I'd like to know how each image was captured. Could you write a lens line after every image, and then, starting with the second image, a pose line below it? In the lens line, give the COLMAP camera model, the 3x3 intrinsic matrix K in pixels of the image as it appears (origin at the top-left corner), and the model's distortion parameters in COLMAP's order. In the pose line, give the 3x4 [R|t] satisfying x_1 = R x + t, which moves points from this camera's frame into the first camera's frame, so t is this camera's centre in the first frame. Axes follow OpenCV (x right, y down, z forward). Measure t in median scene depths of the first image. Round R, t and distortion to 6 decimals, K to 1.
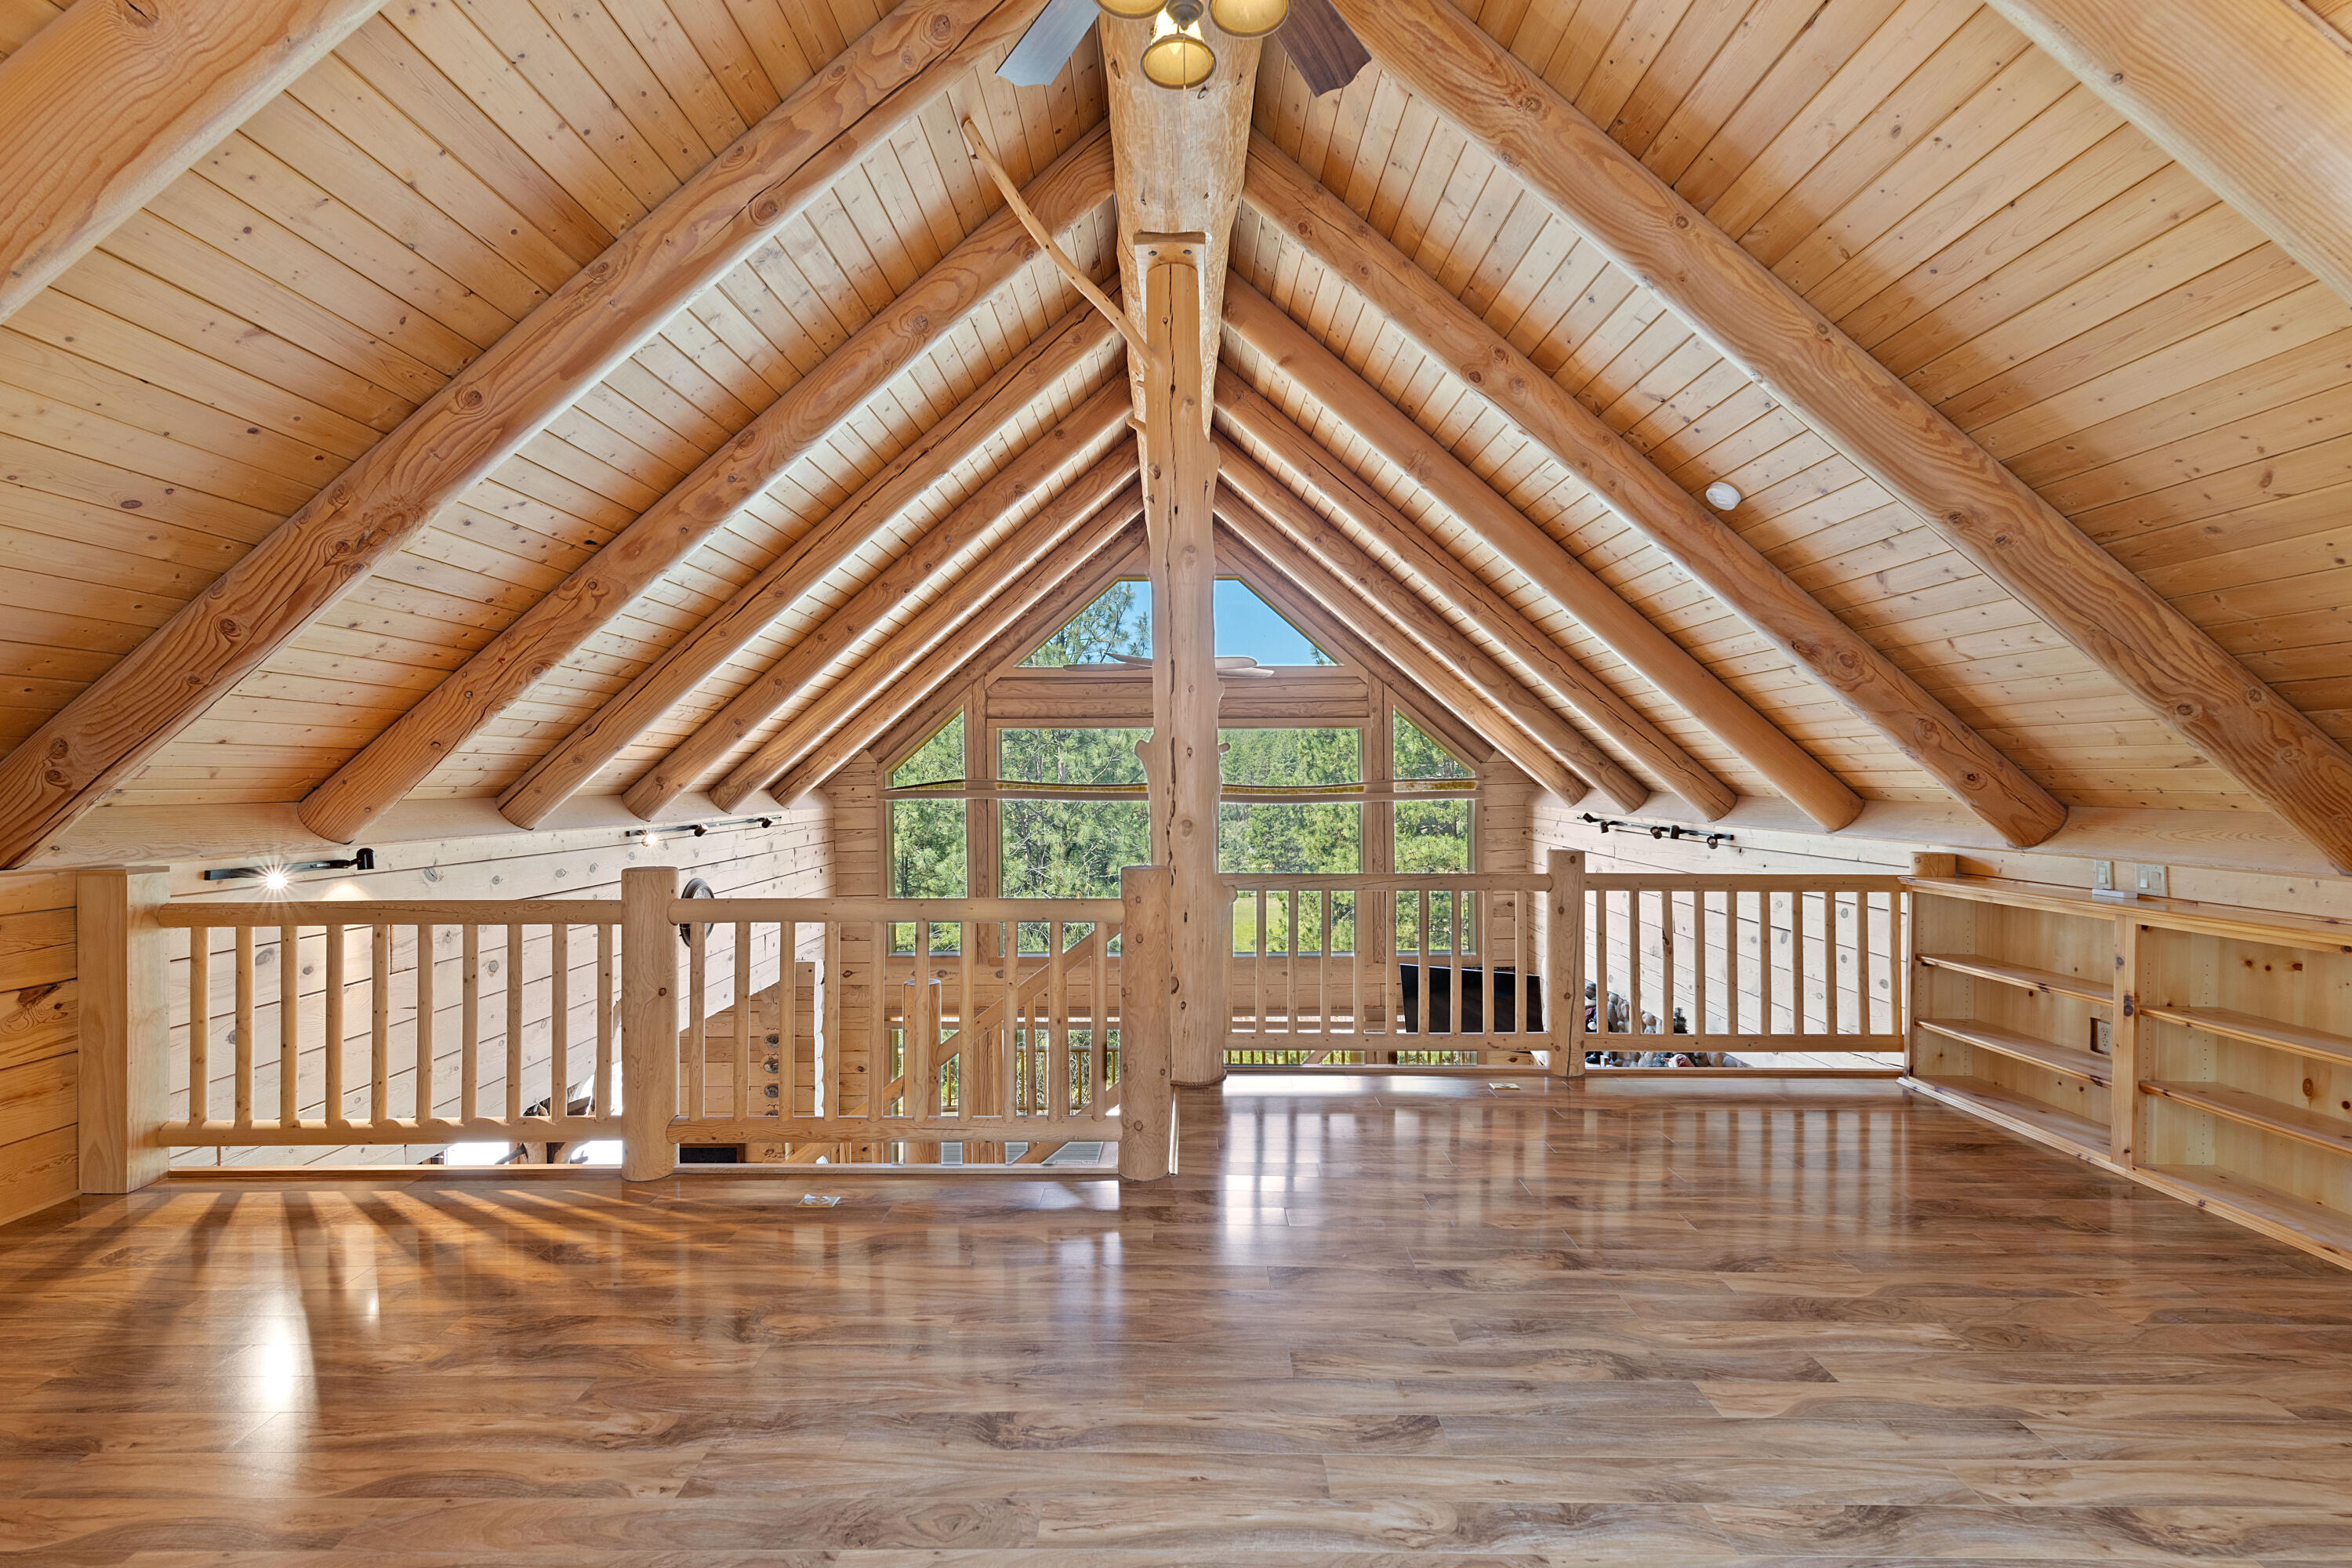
lens RADIAL K [[1023.7, 0, 1158.0], [0, 1023.7, 787.6], [0, 0, 1]] dist [0.000773, 0.000566]
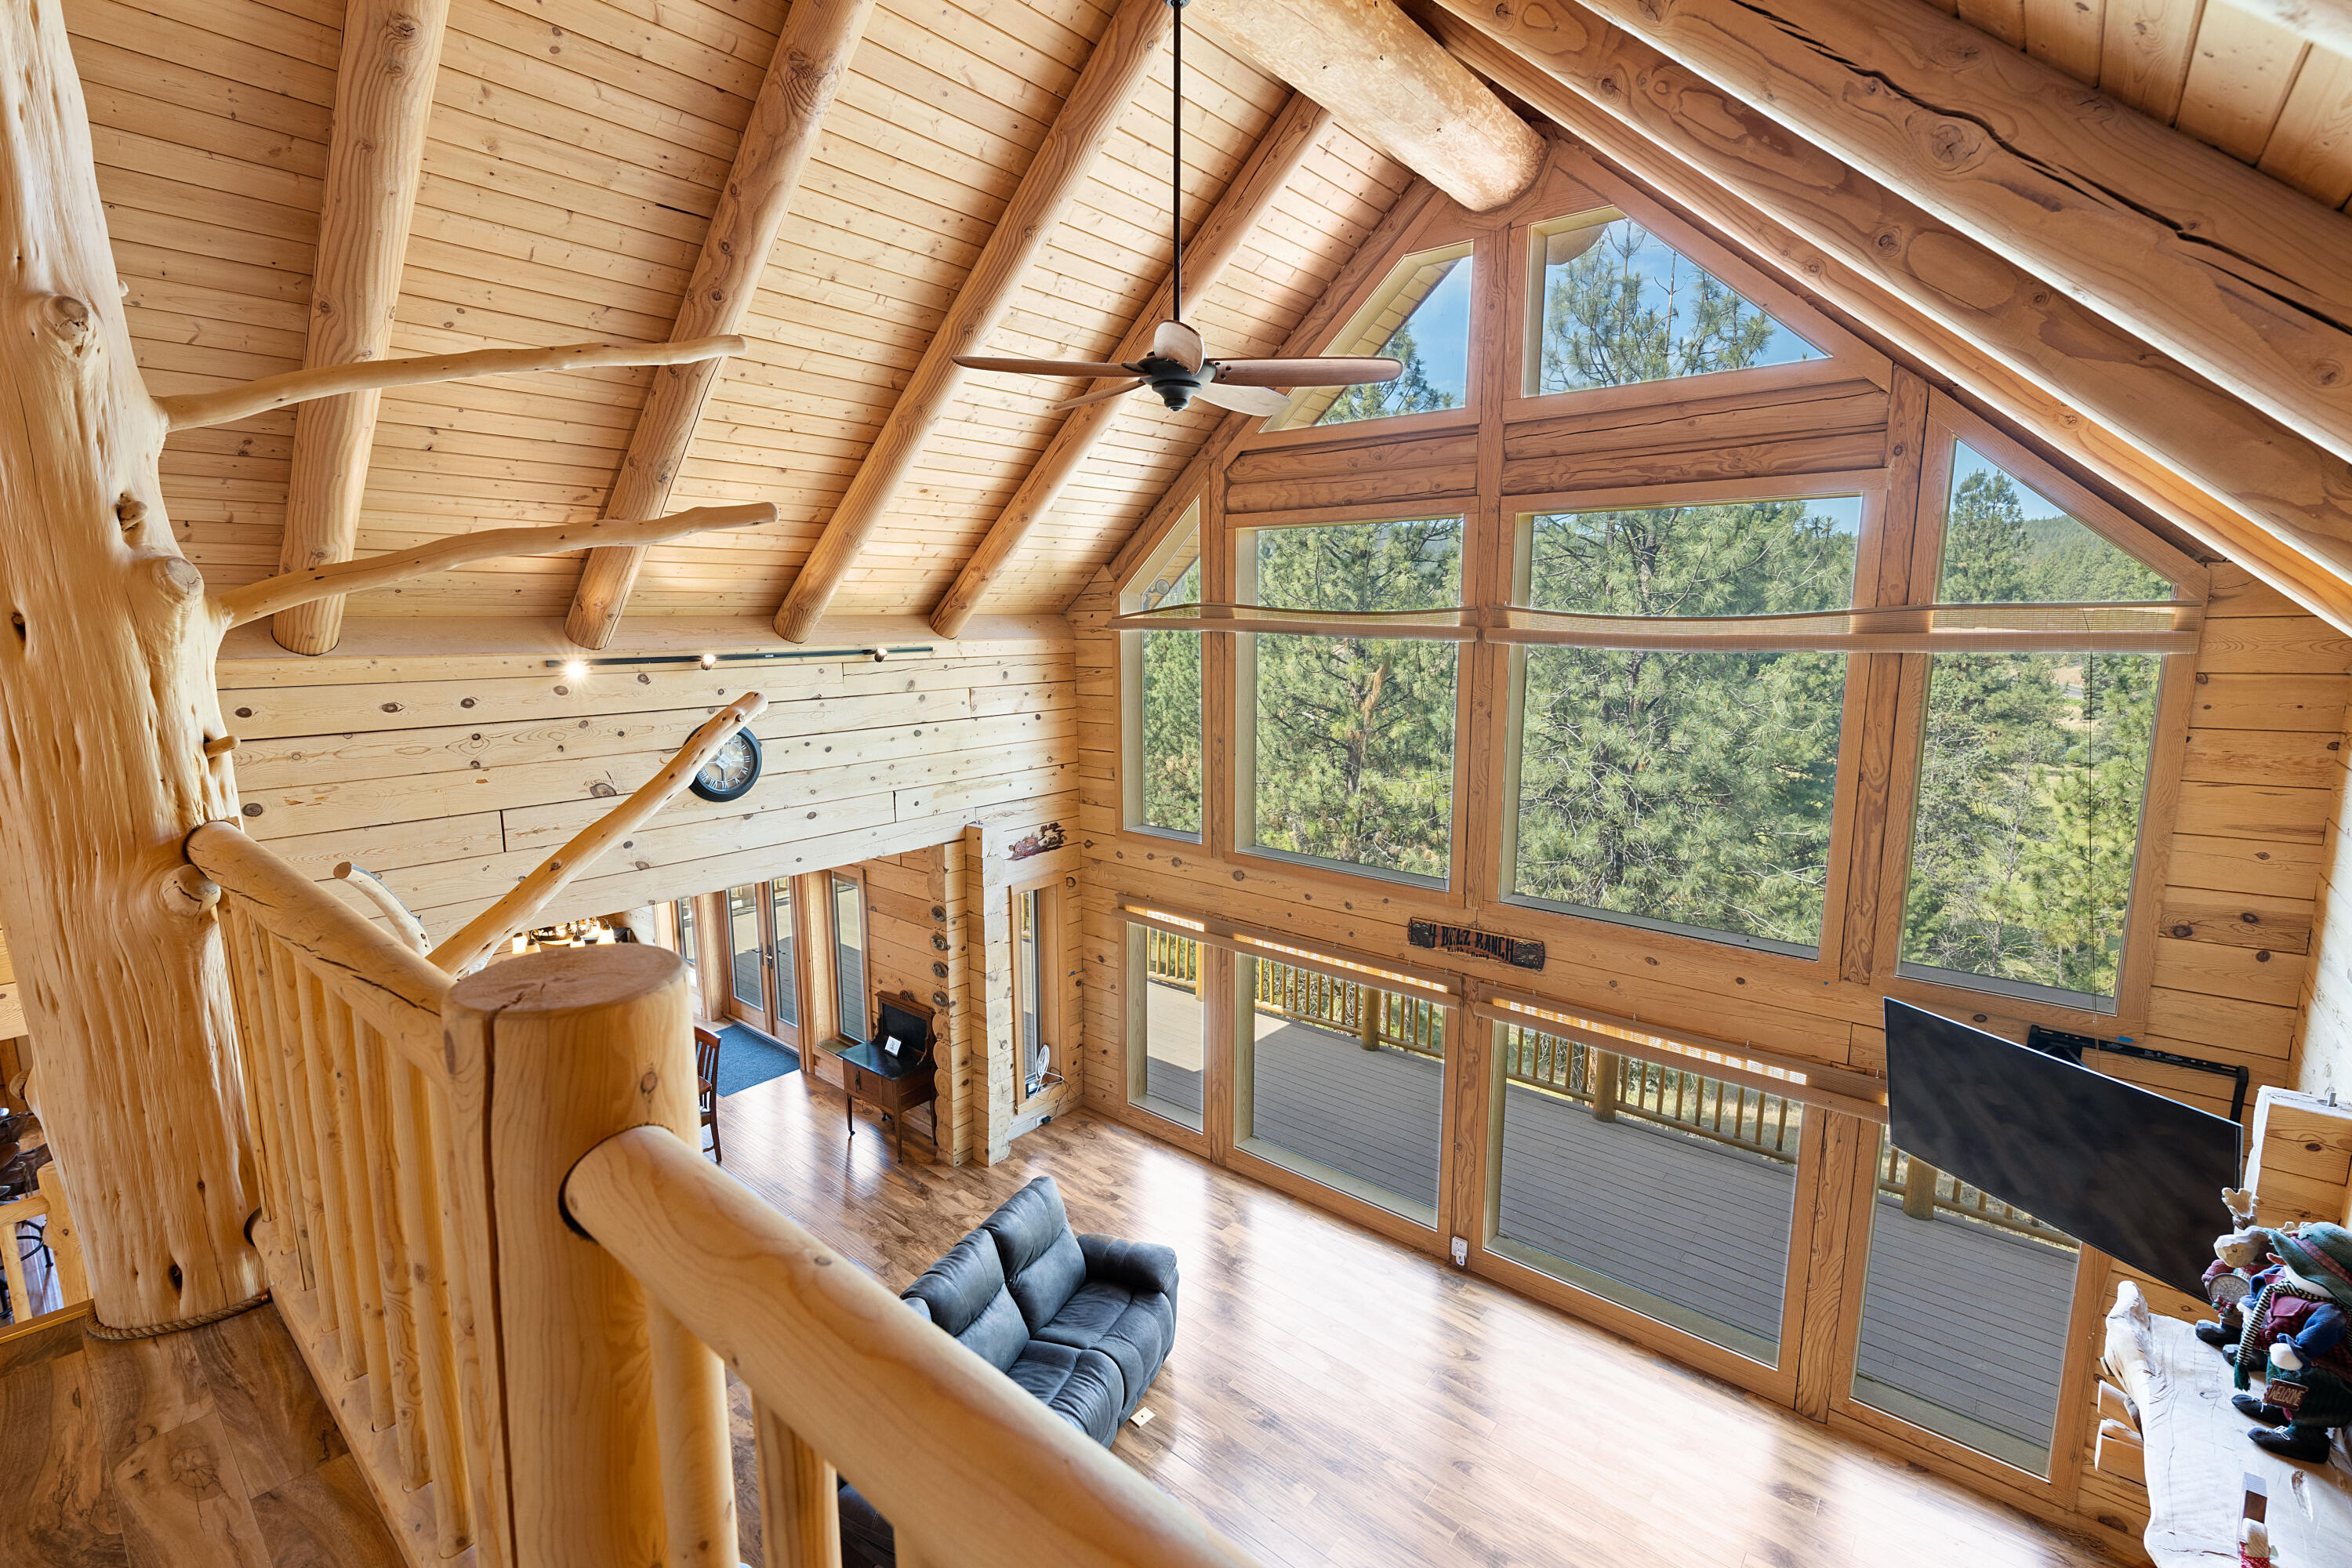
lens RADIAL K [[1023.7, 0, 1177.6], [0, 1023.7, 770.4], [0, 0, 1]] dist [0.000773, 0.000566]
pose [[0.771624, 0.104687, -0.627405, 0.261823], [-0.009010, 0.988063, 0.153785, -0.002657], [0.636015, -0.113012, 0.763357, 0.430269]]
